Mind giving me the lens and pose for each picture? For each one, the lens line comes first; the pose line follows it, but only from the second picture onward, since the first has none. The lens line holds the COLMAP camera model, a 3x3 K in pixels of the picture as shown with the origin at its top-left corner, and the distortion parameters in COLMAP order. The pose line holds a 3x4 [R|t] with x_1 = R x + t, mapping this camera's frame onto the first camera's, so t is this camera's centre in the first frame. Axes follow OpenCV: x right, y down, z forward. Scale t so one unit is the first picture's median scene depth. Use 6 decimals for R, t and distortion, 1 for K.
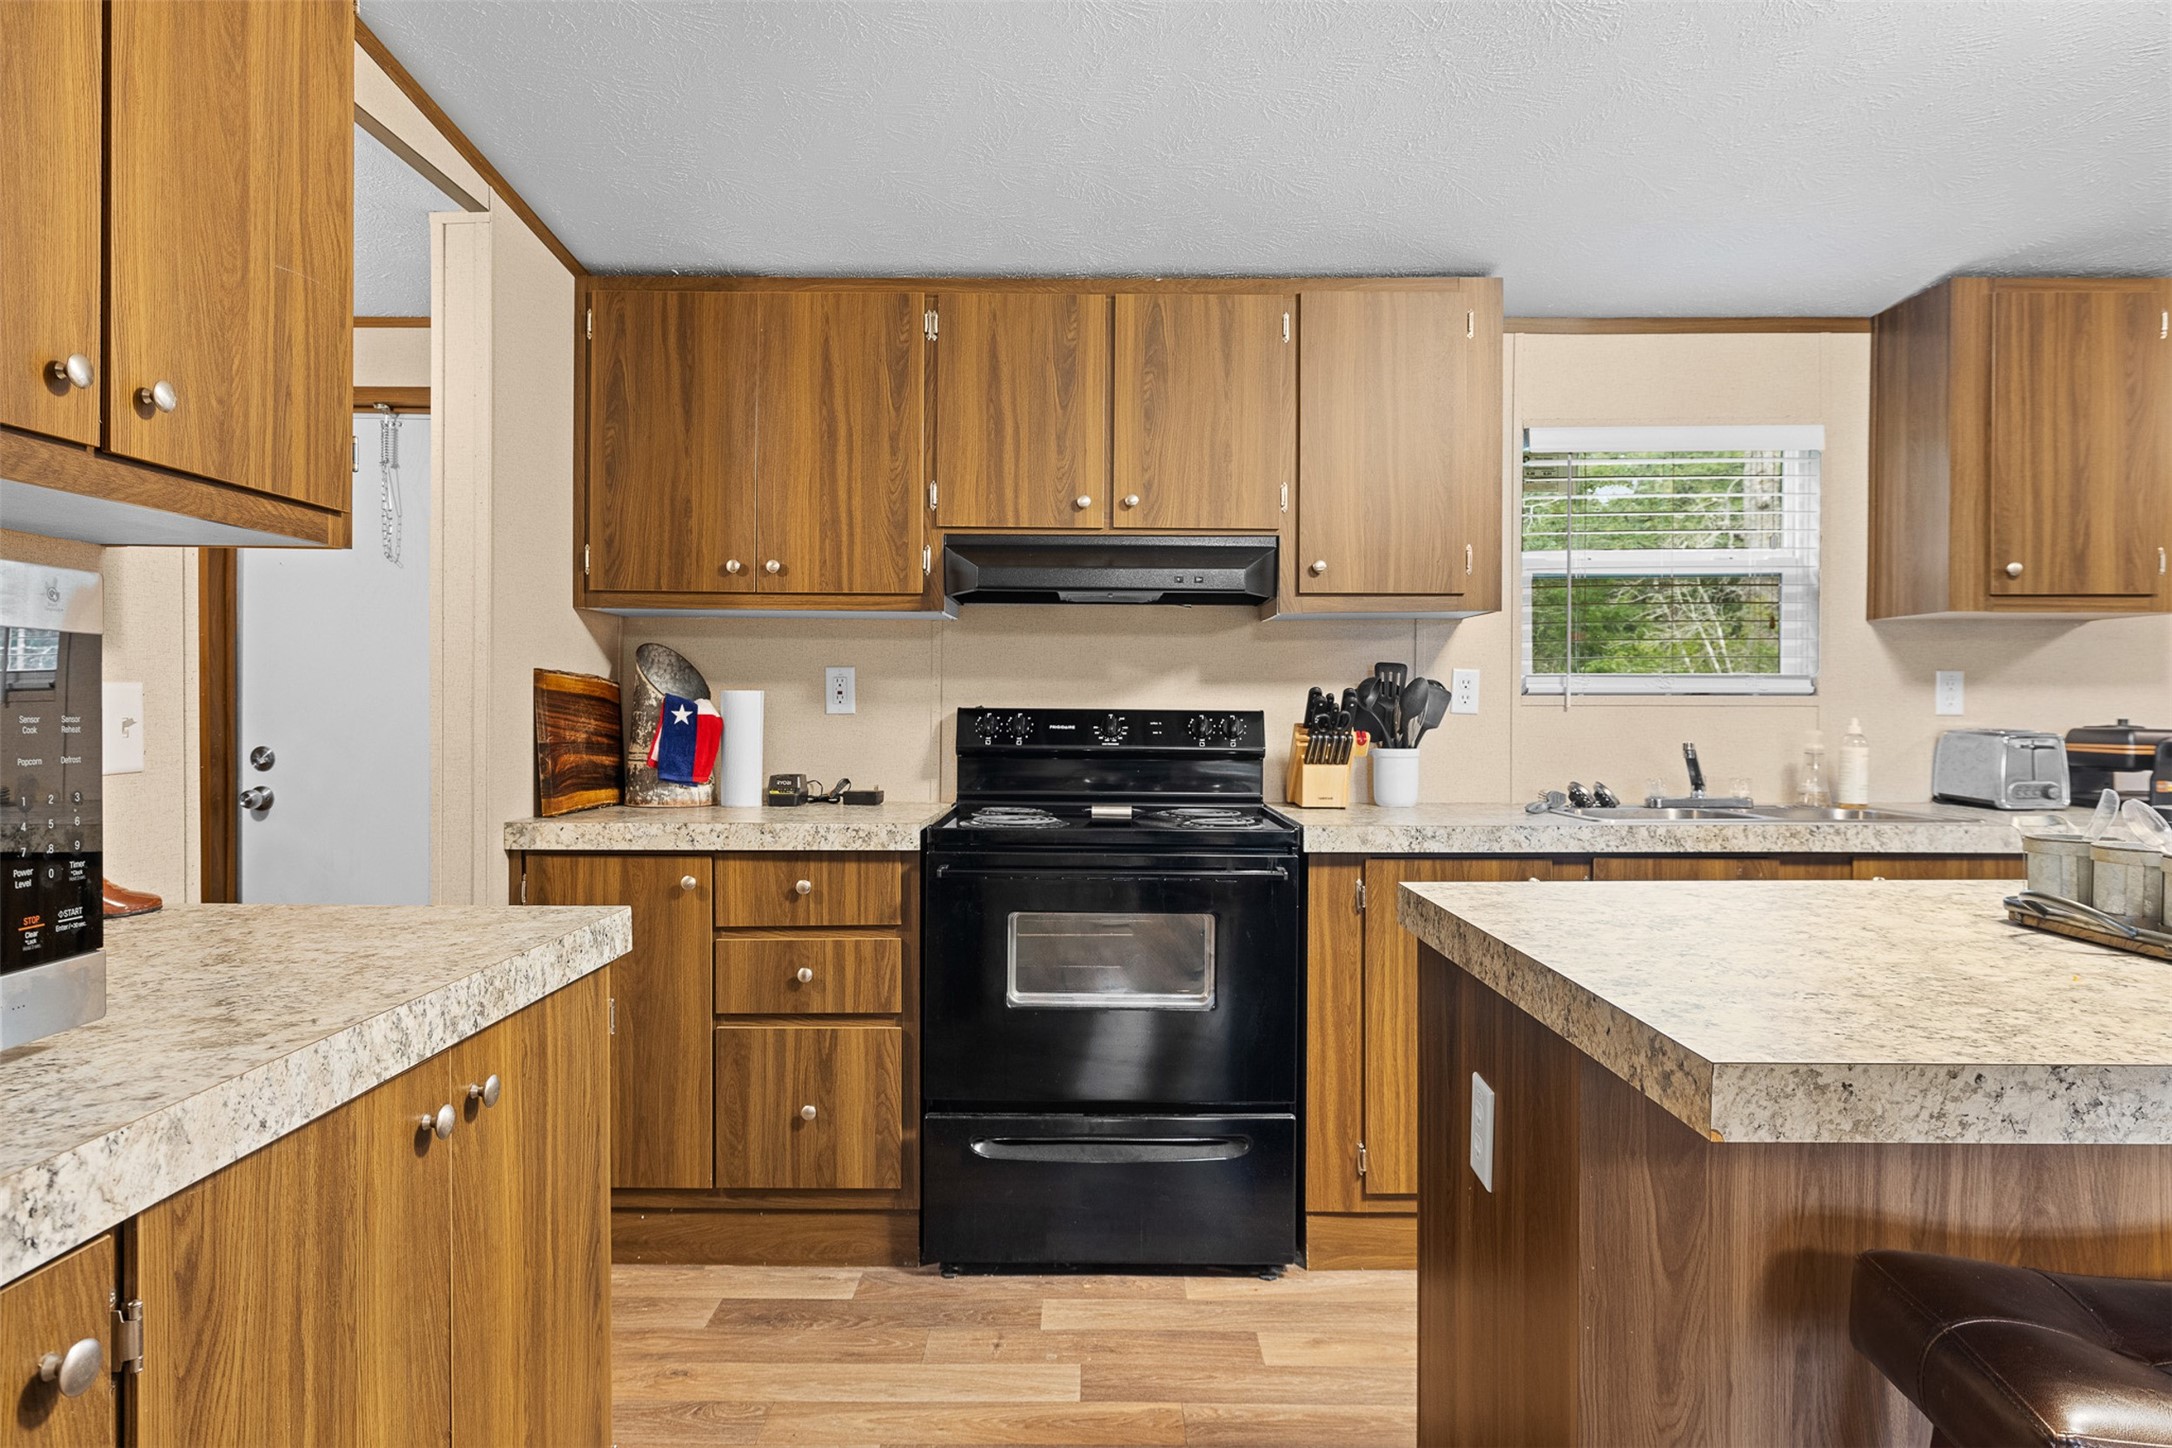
lens RADIAL K [[1286.3, 0, 1095.8], [0, 1286.3, 718.6], [0, 0, 1]] dist [-0.001097, -0.003562]
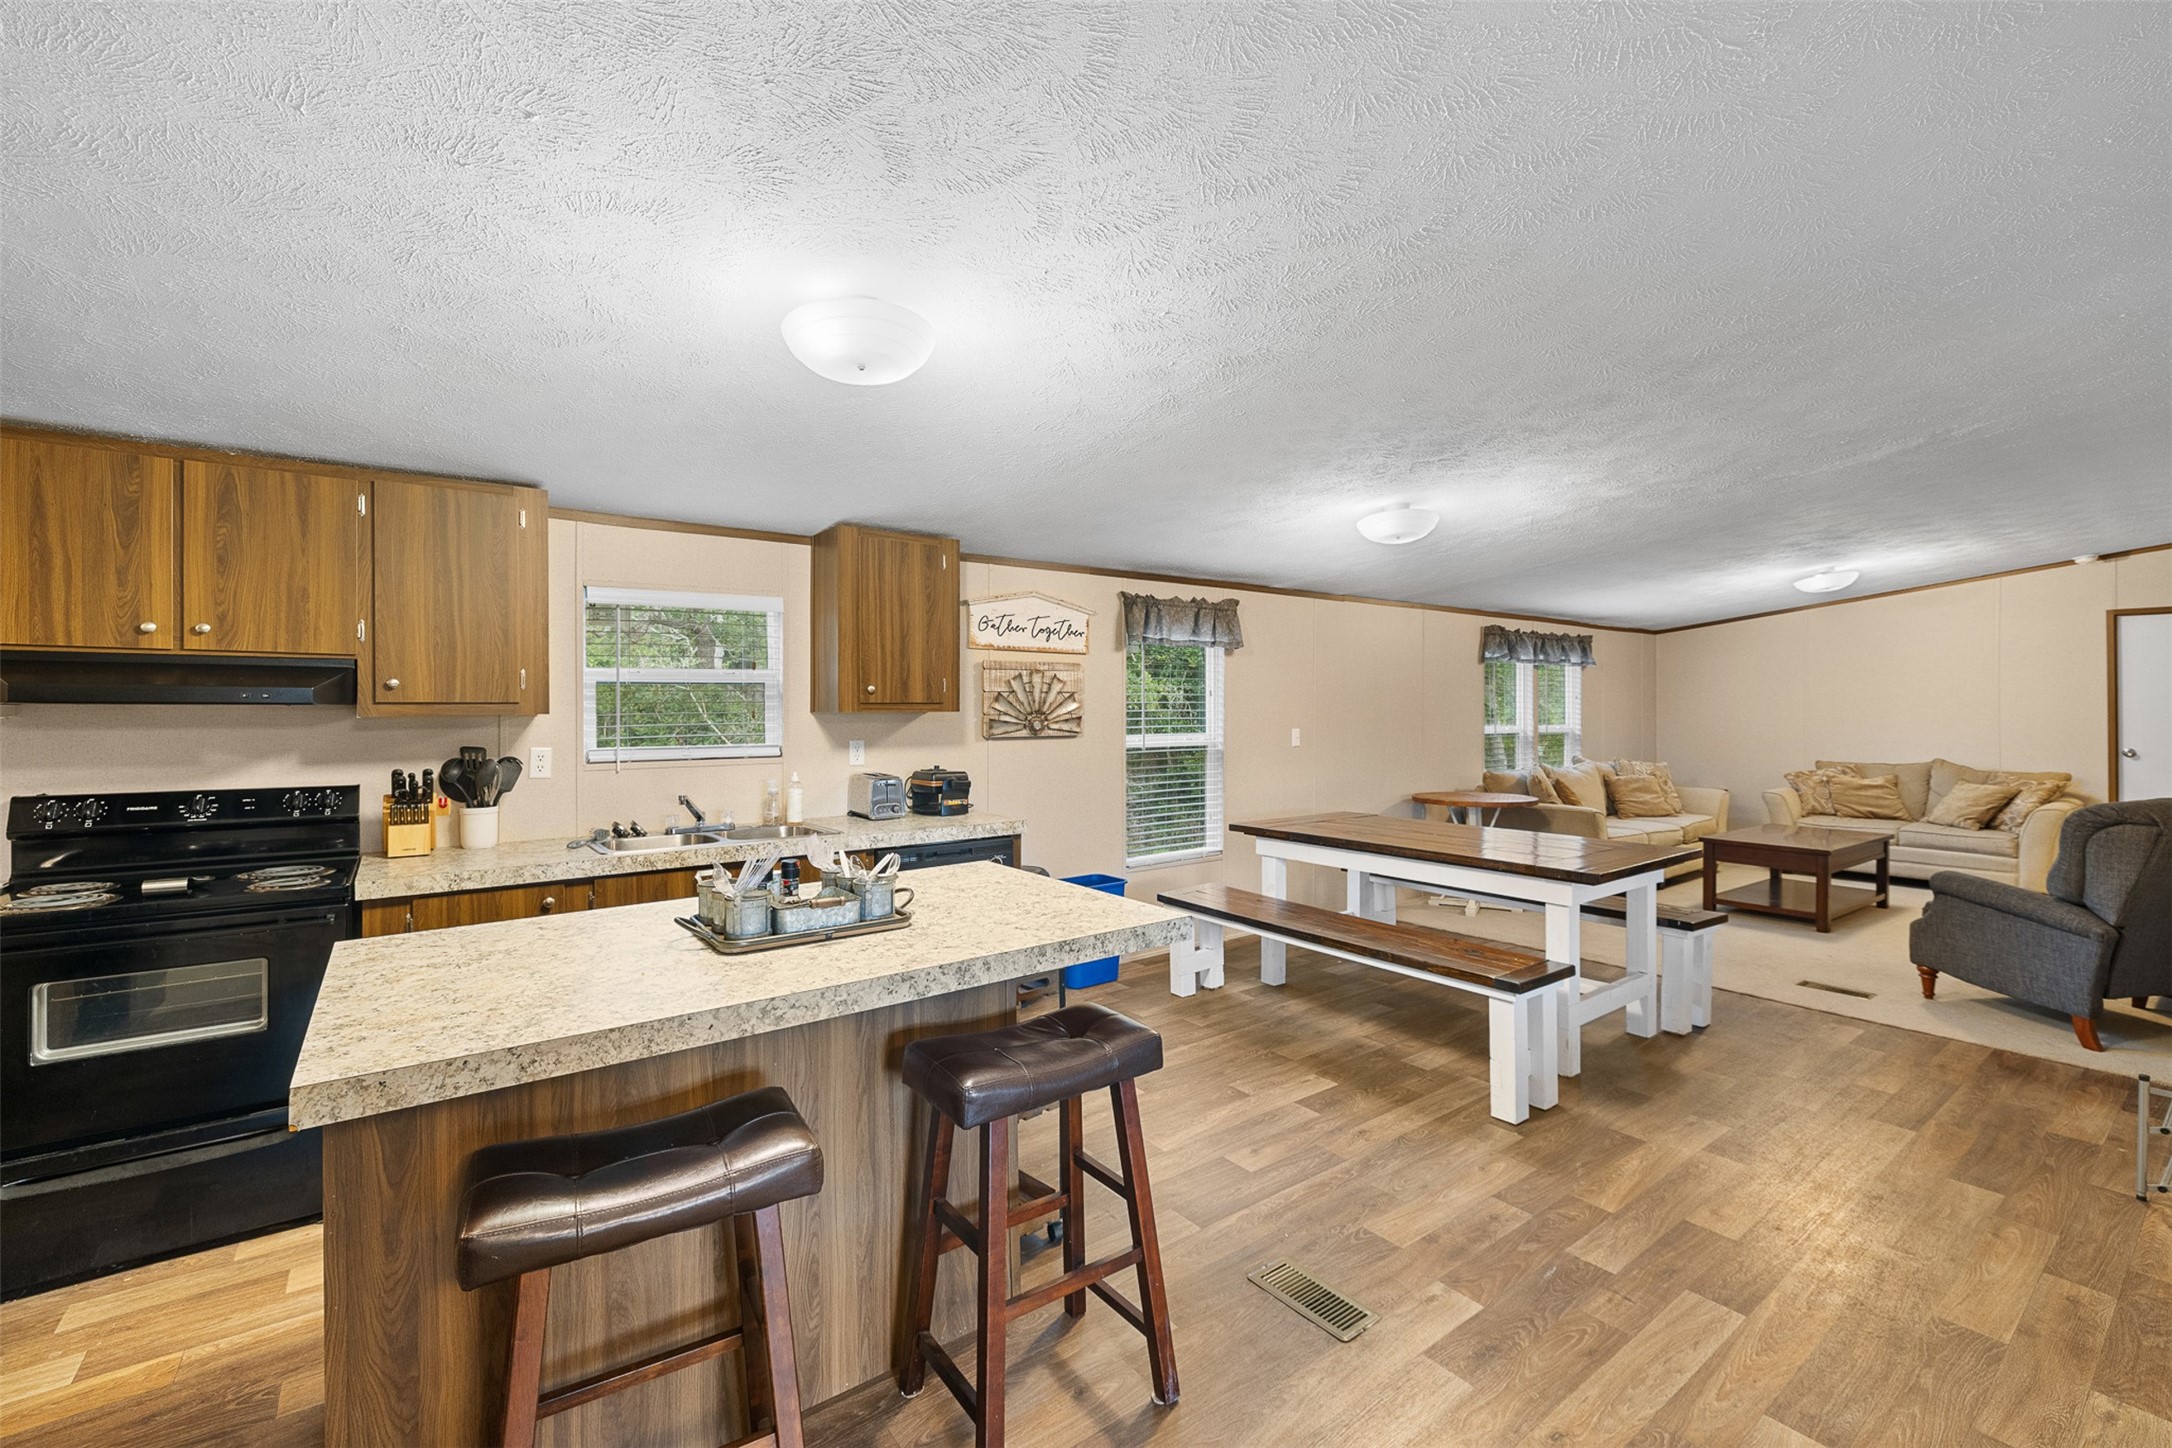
lens RADIAL K [[911.0, 0, 1096.4], [0, 911.0, 710.5], [0, 0, 1]] dist [-0.000469, 0.000250]
pose [[0.800952, -0.007755, 0.598678, 0.191595], [0.011522, 0.999931, -0.002463, -0.077571], [-0.598618, 0.008870, 0.800986, -0.223006]]
